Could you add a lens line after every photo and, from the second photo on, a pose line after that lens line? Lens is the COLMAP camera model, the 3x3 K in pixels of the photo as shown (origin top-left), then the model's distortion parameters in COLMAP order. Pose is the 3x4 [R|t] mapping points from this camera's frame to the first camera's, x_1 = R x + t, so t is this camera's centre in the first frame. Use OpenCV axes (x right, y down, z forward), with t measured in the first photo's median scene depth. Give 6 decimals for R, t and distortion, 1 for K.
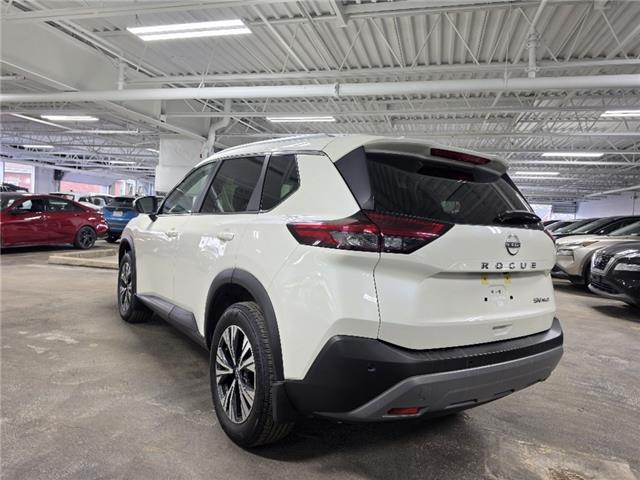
lens RADIAL K [[437.0, 0, 316.1], [0, 437.0, 233.7], [0, 0, 1]] dist [0.074068, -0.095600]
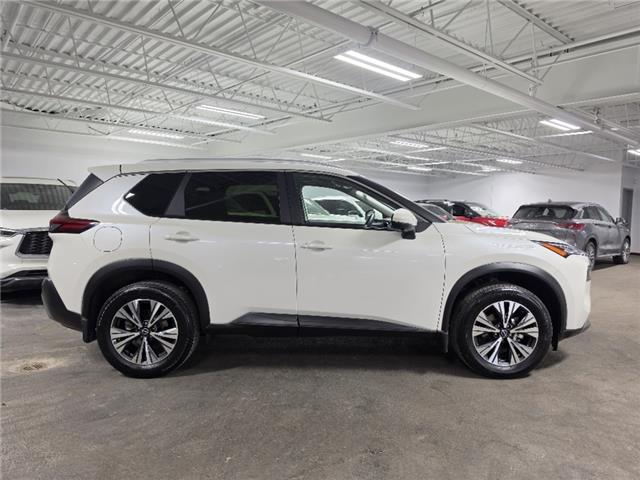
lens RADIAL K [[442.7, 0, 325.3], [0, 442.7, 238.0], [0, 0, 1]] dist [0.082493, -0.102119]
pose [[-0.558477, -0.016440, -0.829357, 1.192073], [-0.079247, 0.996288, 0.033615, -0.046899], [0.825726, 0.084497, -0.557707, 2.434716]]
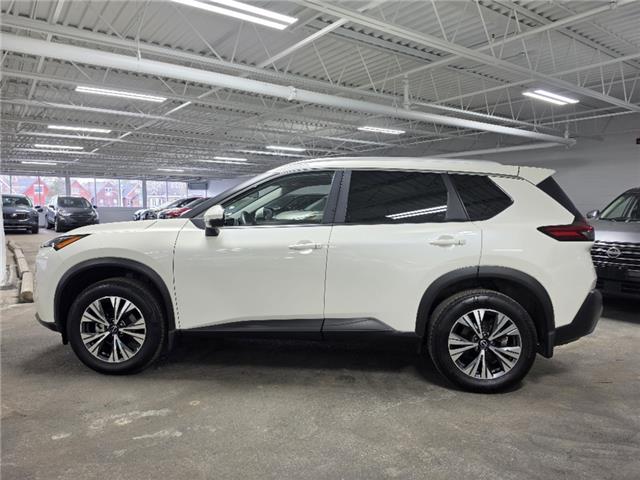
lens RADIAL K [[437.0, 0, 316.1], [0, 437.0, 233.7], [0, 0, 1]] dist [0.074068, -0.095600]
pose [[0.626572, -0.100862, 0.772810, -1.349506], [0.056201, 0.994856, 0.084276, -0.137329], [-0.777335, -0.009373, 0.629017, 0.511789]]
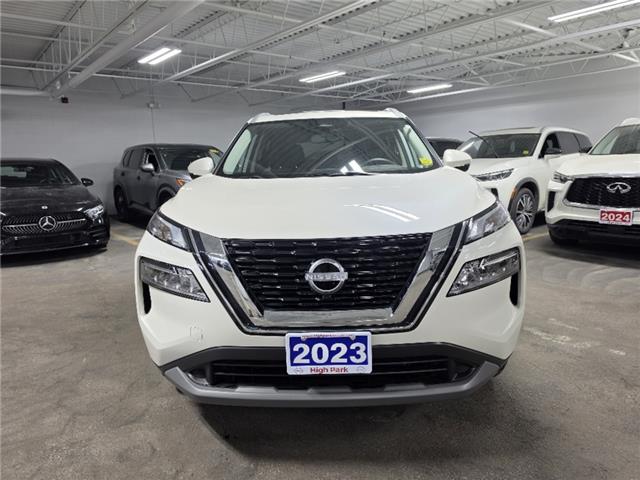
lens RADIAL K [[437.0, 0, 316.1], [0, 437.0, 233.7], [0, 0, 1]] dist [0.074068, -0.095600]
pose [[-0.805787, -0.130293, 0.577695, -0.999637], [0.002967, 0.974597, 0.223948, -0.177329], [-0.592198, 0.182168, -0.784931, 2.728155]]
